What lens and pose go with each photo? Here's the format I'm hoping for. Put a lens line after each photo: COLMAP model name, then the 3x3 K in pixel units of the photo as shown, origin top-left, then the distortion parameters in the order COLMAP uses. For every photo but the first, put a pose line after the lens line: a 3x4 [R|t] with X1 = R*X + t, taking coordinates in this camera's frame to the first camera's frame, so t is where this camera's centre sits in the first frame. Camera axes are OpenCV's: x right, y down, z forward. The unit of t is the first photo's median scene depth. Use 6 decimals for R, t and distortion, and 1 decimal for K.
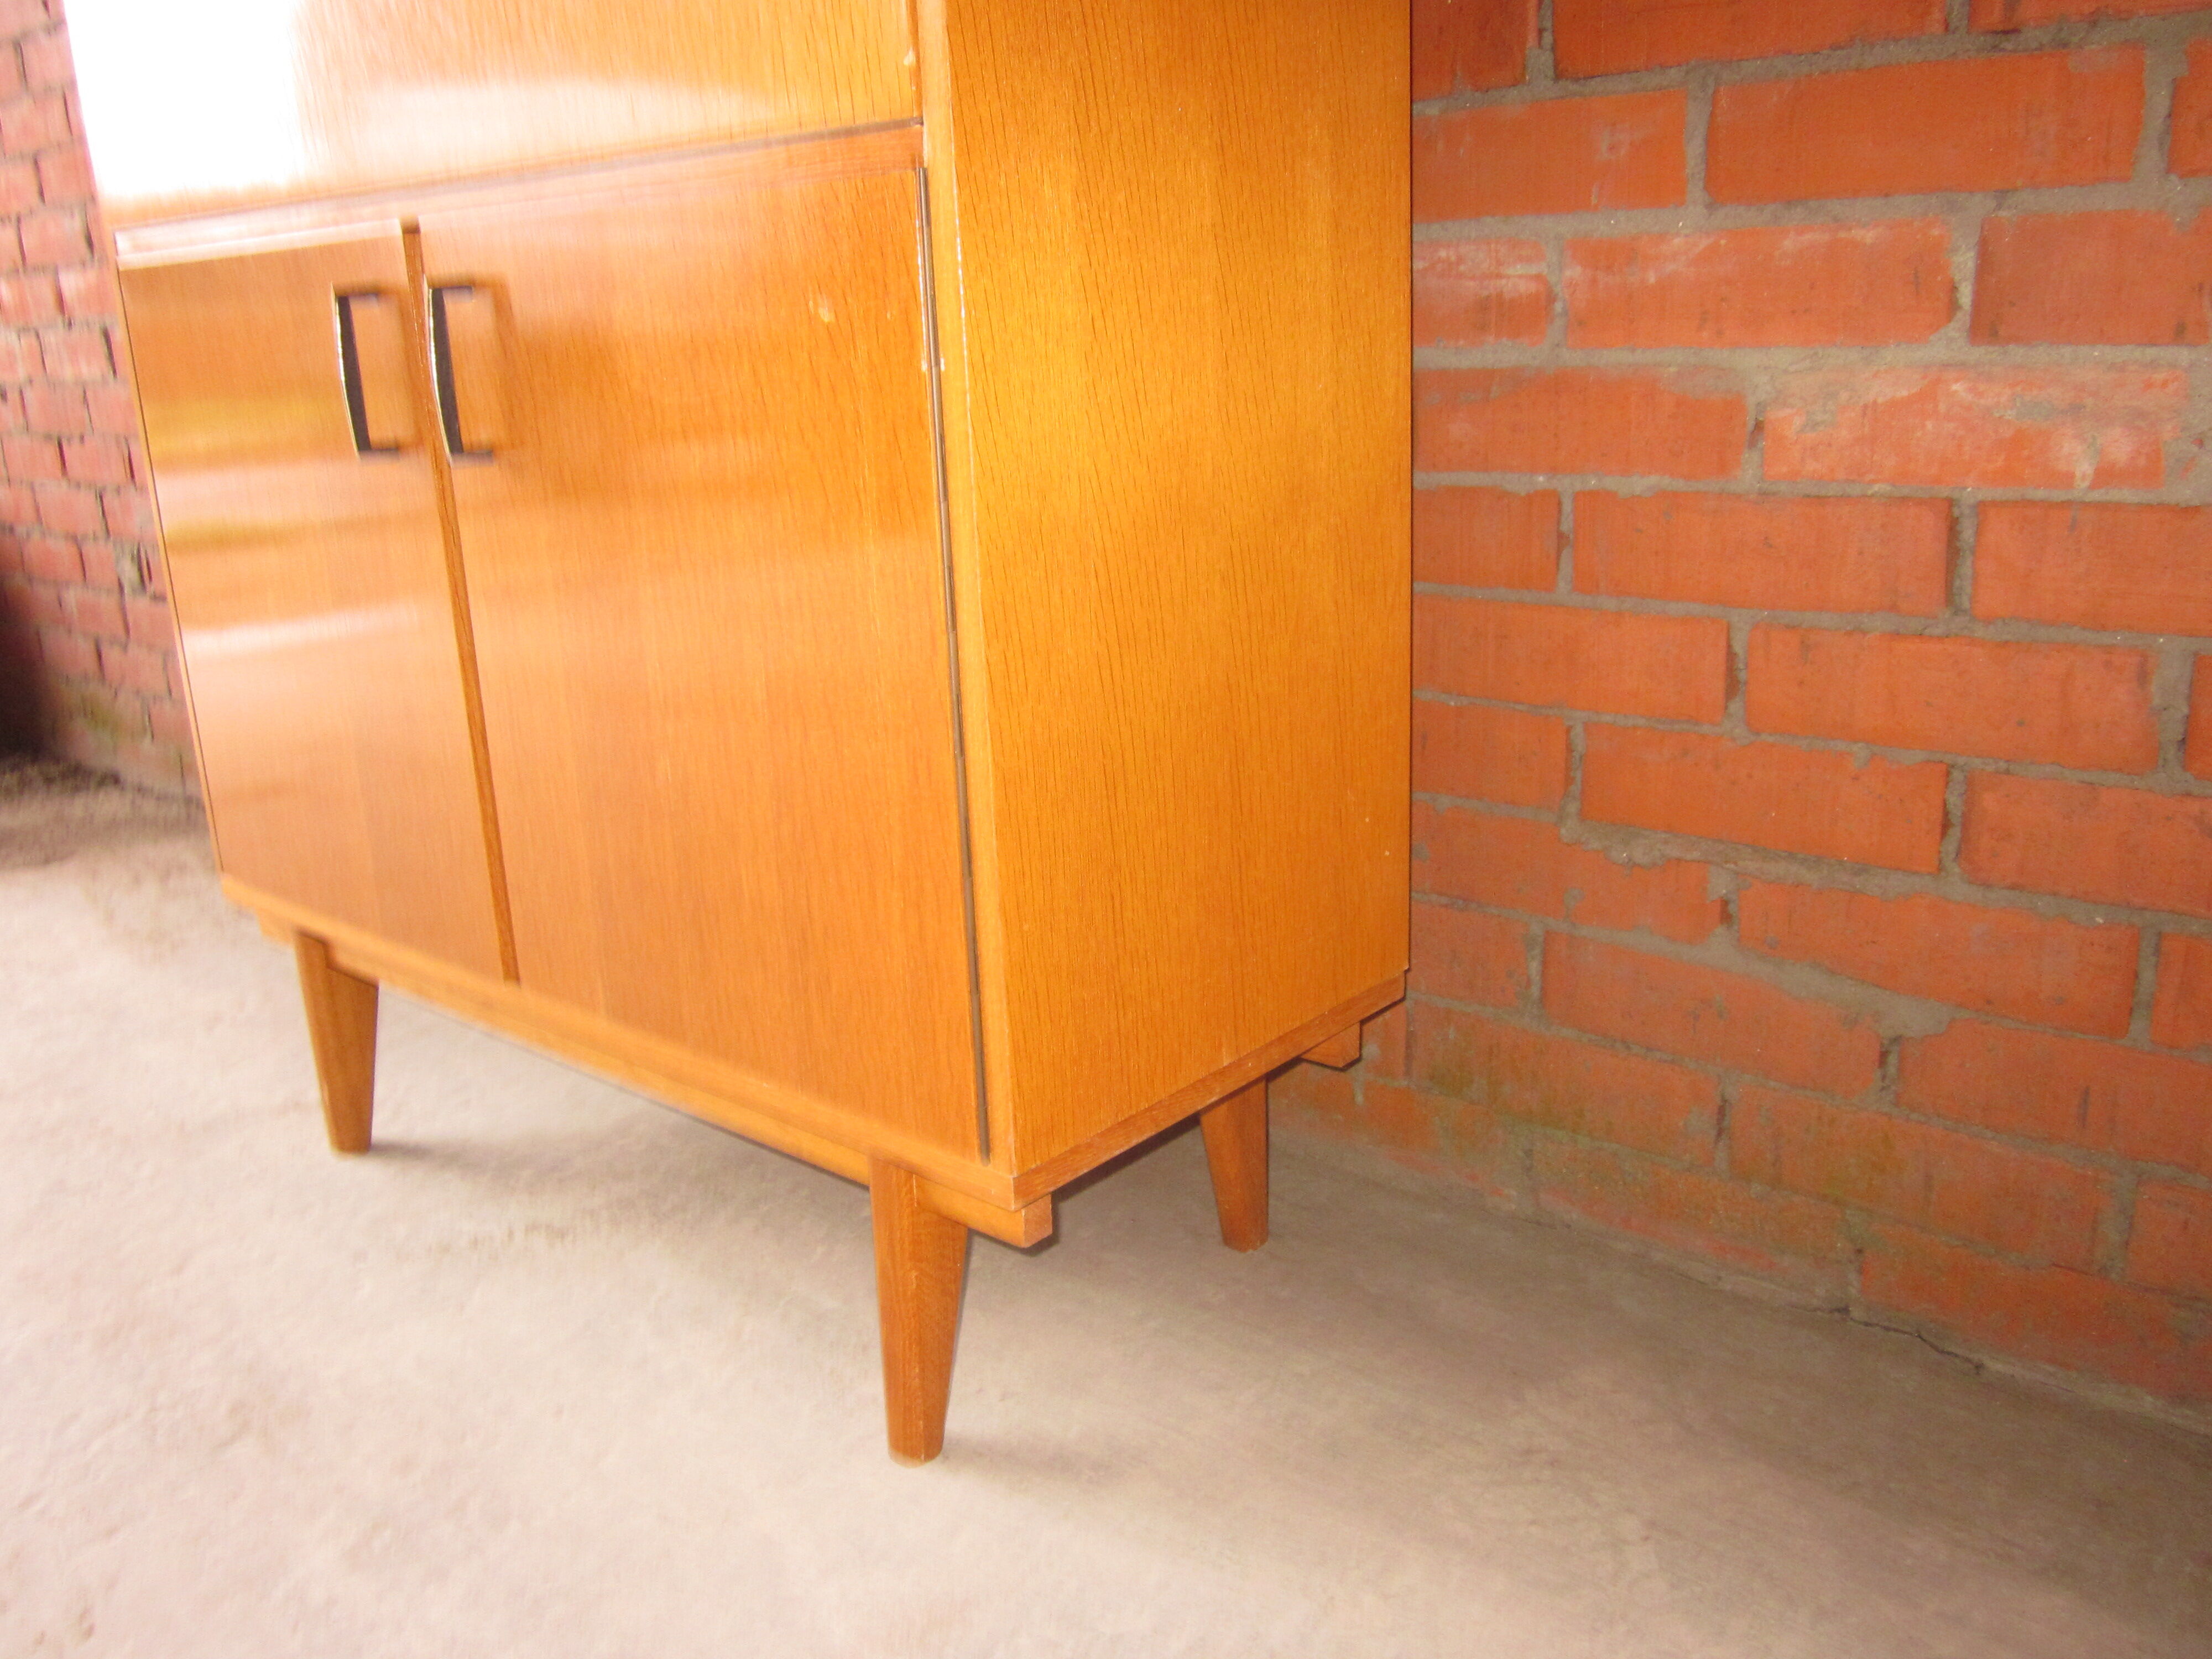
lens RADIAL K [[1824.6, 0, 1091.7], [0, 1824.6, 809.6], [0, 0, 1]] dist [-0.045664, 0.012306]
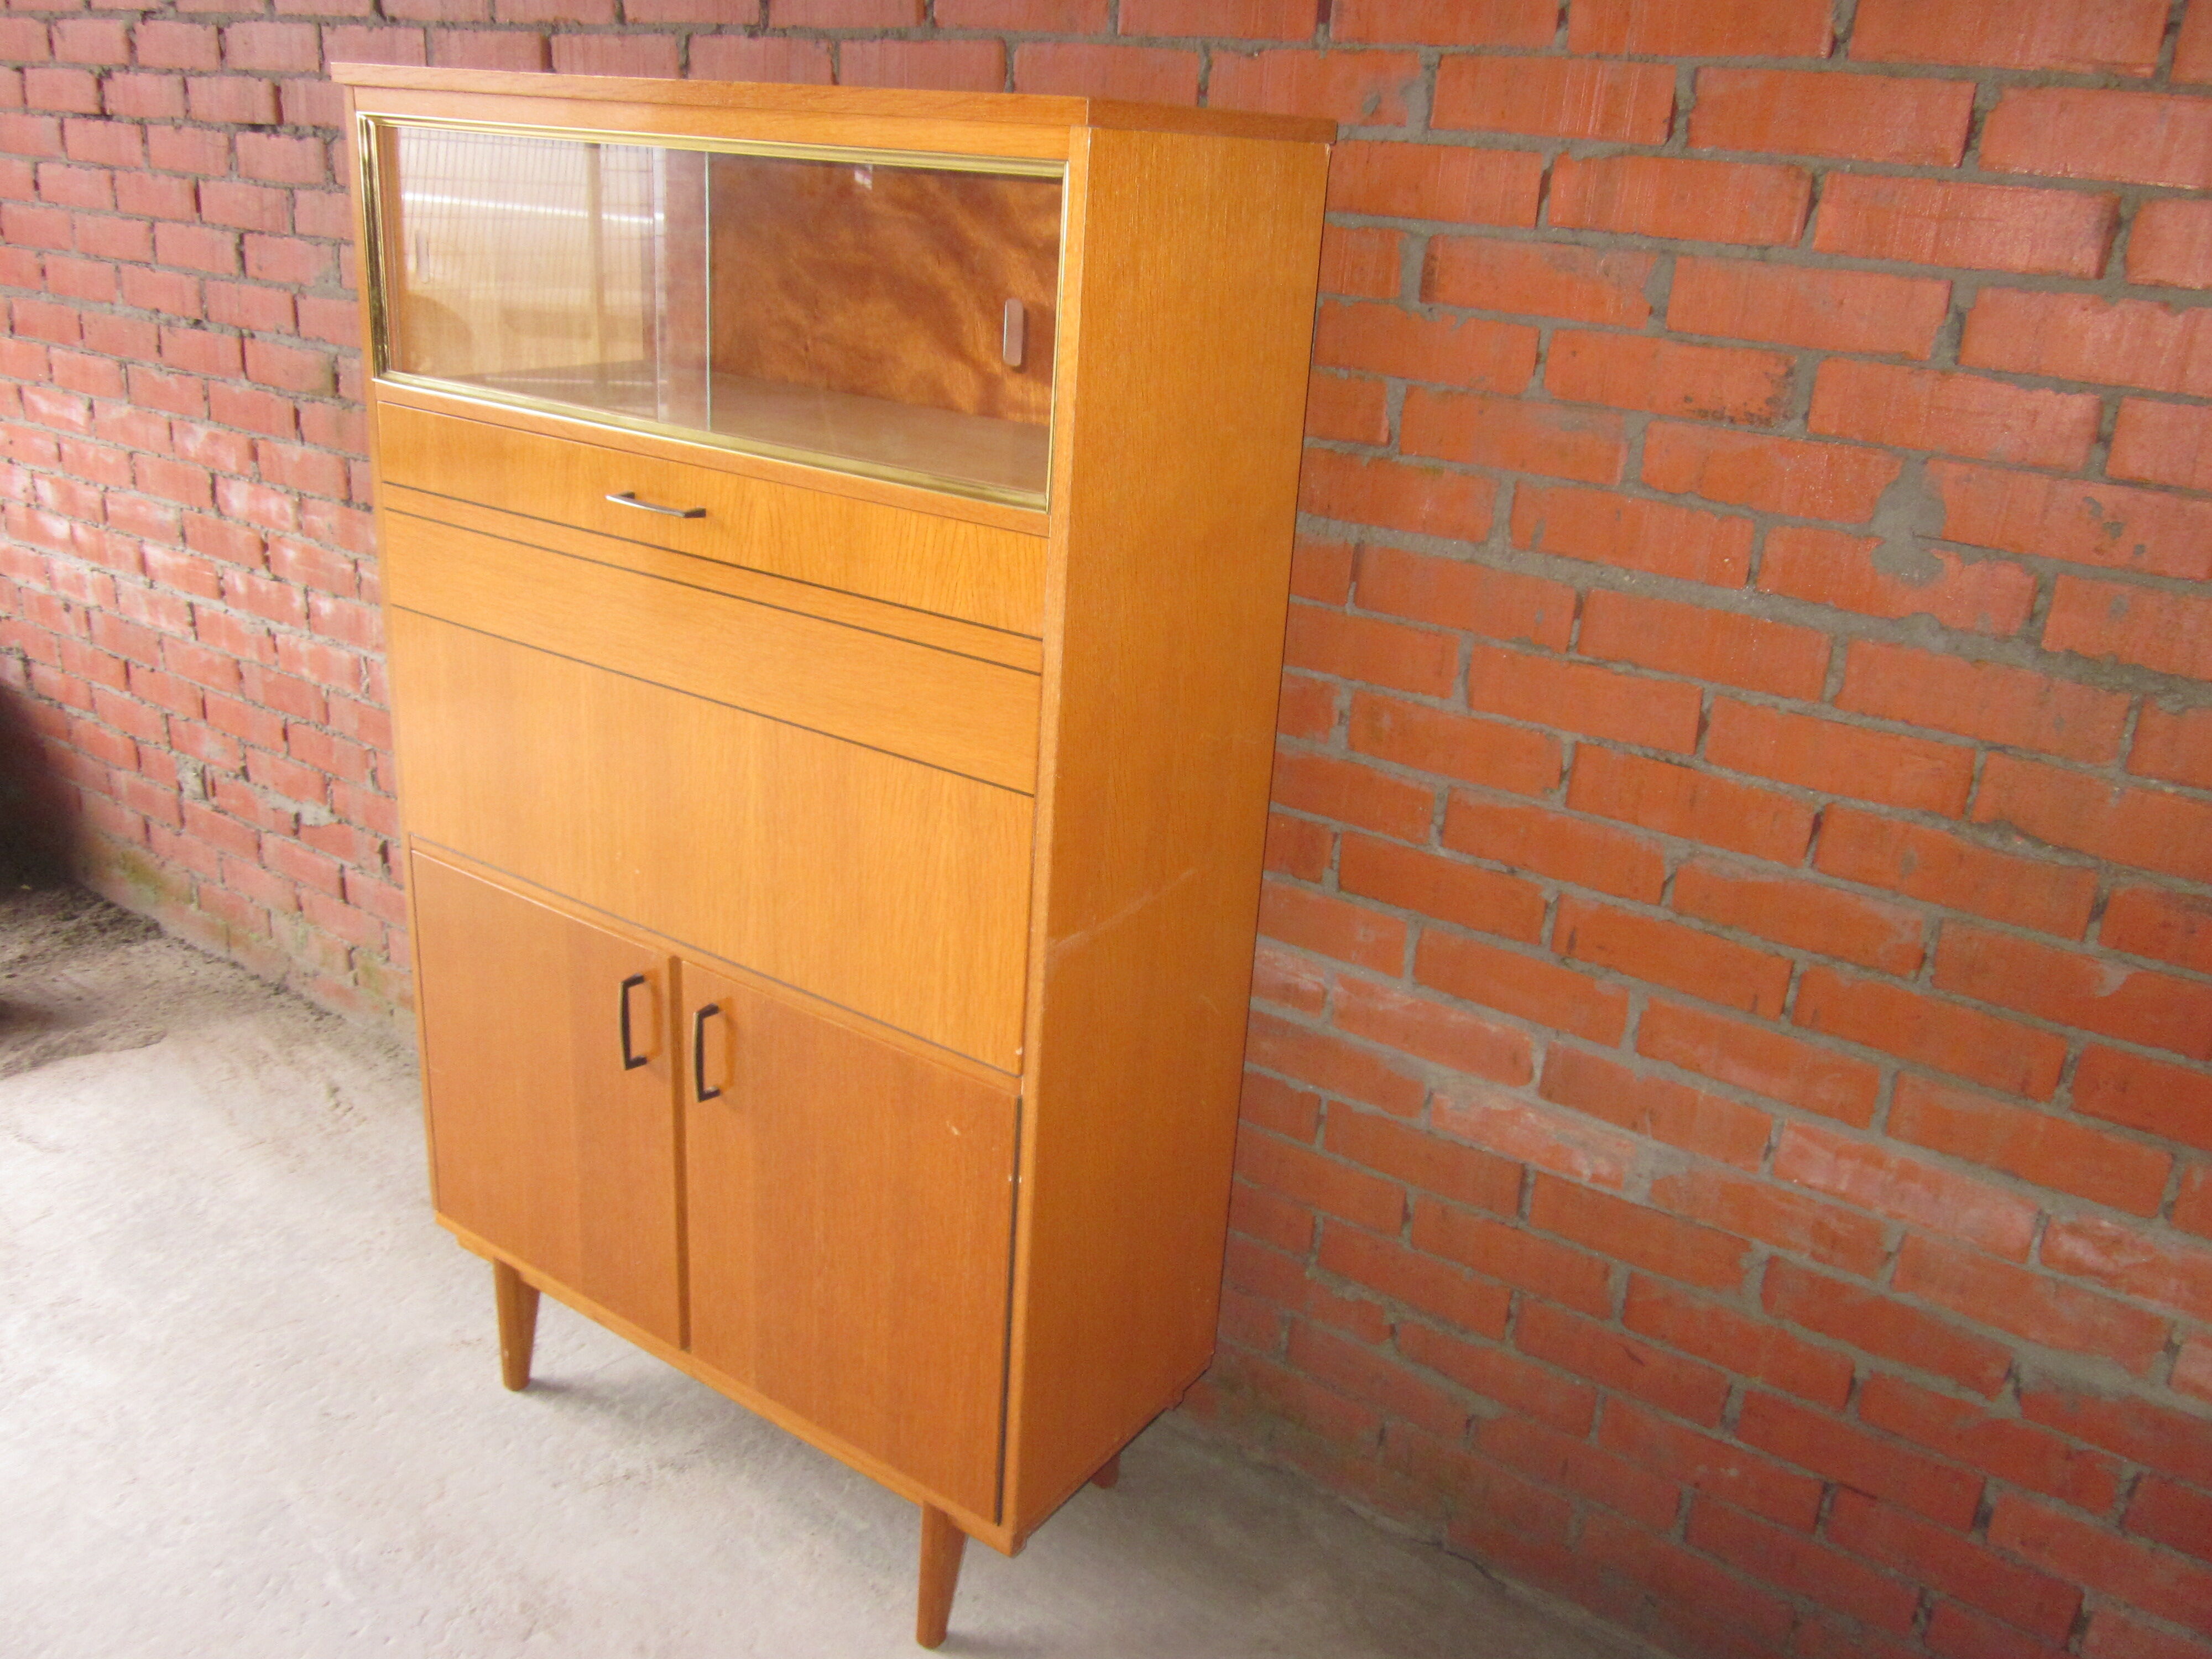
lens RADIAL K [[1824.6, 0, 1107.0], [0, 1824.6, 815.1], [0, 0, 1]] dist [-0.045664, 0.012306]
pose [[0.988411, 0.056330, 0.140965, -0.217394], [-0.068710, 0.994047, 0.084550, -0.610318], [-0.135363, -0.093256, 0.986398, -0.706114]]
